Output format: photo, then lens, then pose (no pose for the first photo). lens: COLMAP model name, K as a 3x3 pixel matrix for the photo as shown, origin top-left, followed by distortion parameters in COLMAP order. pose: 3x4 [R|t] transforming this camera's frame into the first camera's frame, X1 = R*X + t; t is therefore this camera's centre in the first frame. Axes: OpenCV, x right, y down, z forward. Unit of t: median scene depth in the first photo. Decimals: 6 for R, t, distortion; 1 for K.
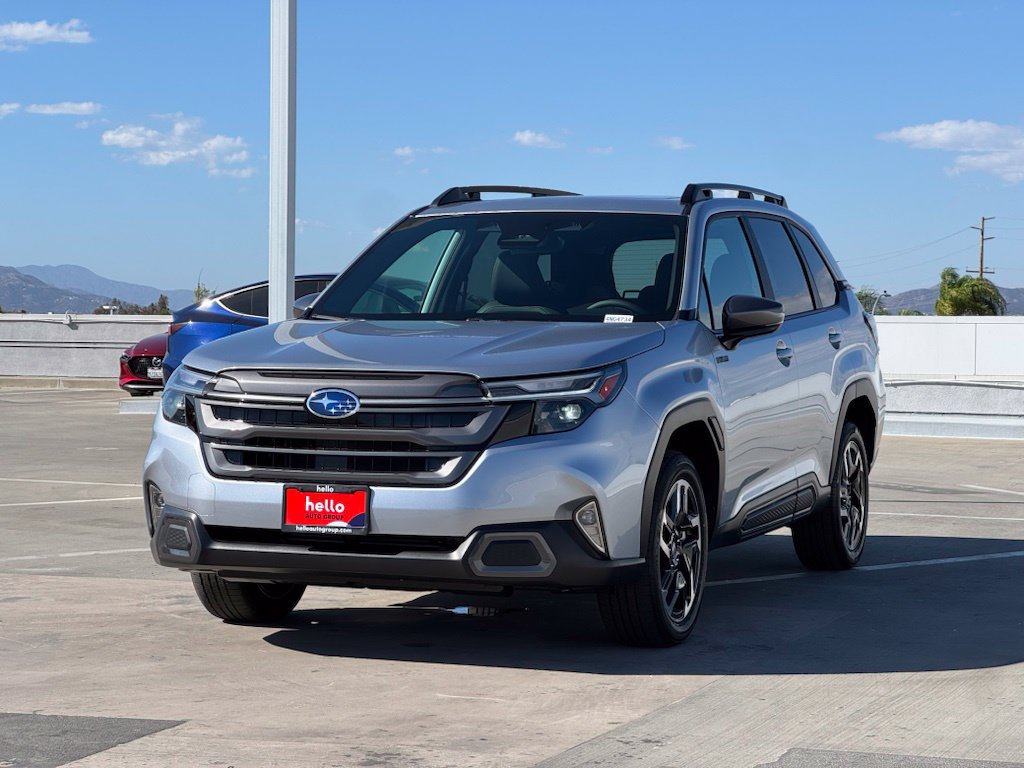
lens RADIAL K [[2364.0, 0, 512.0], [0, 2364.0, 384.0], [0, 0, 1]] dist [0.136319, 1.114856]
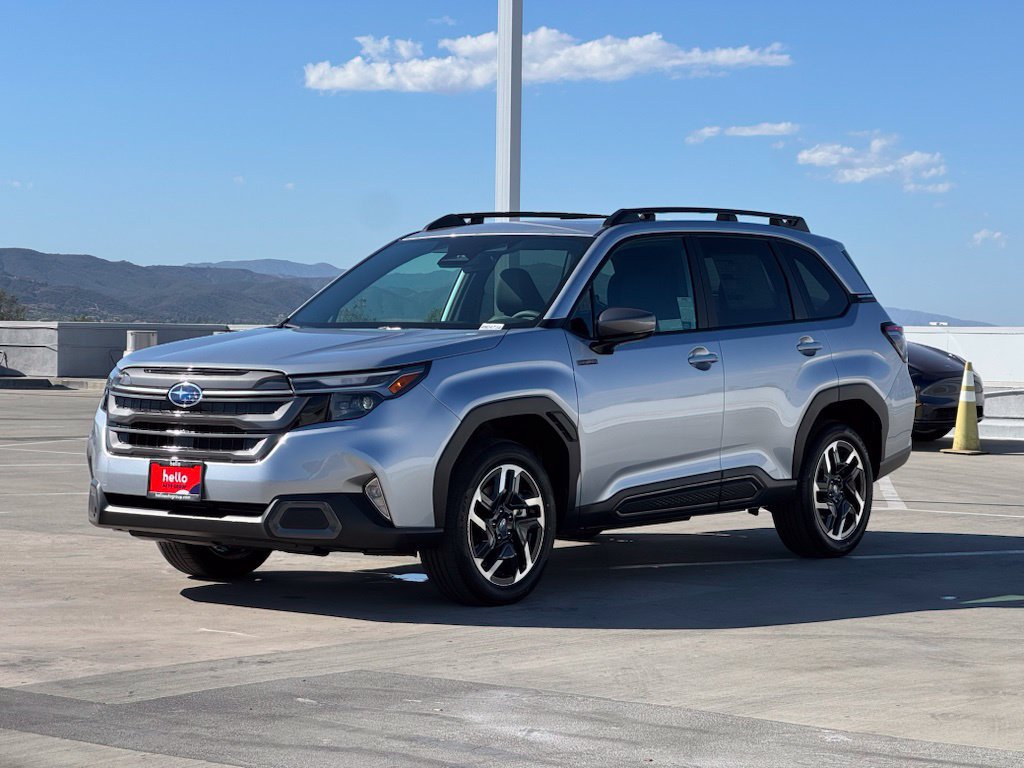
lens RADIAL K [[2364.0, 0, 512.0], [0, 2364.0, 384.0], [0, 0, 1]] dist [0.136319, 1.114856]
pose [[0.952955, 0.008768, -0.302987, 0.456344], [-0.010833, 0.999928, -0.005137, 0.007349], [0.302920, 0.008178, 0.952981, -0.120574]]
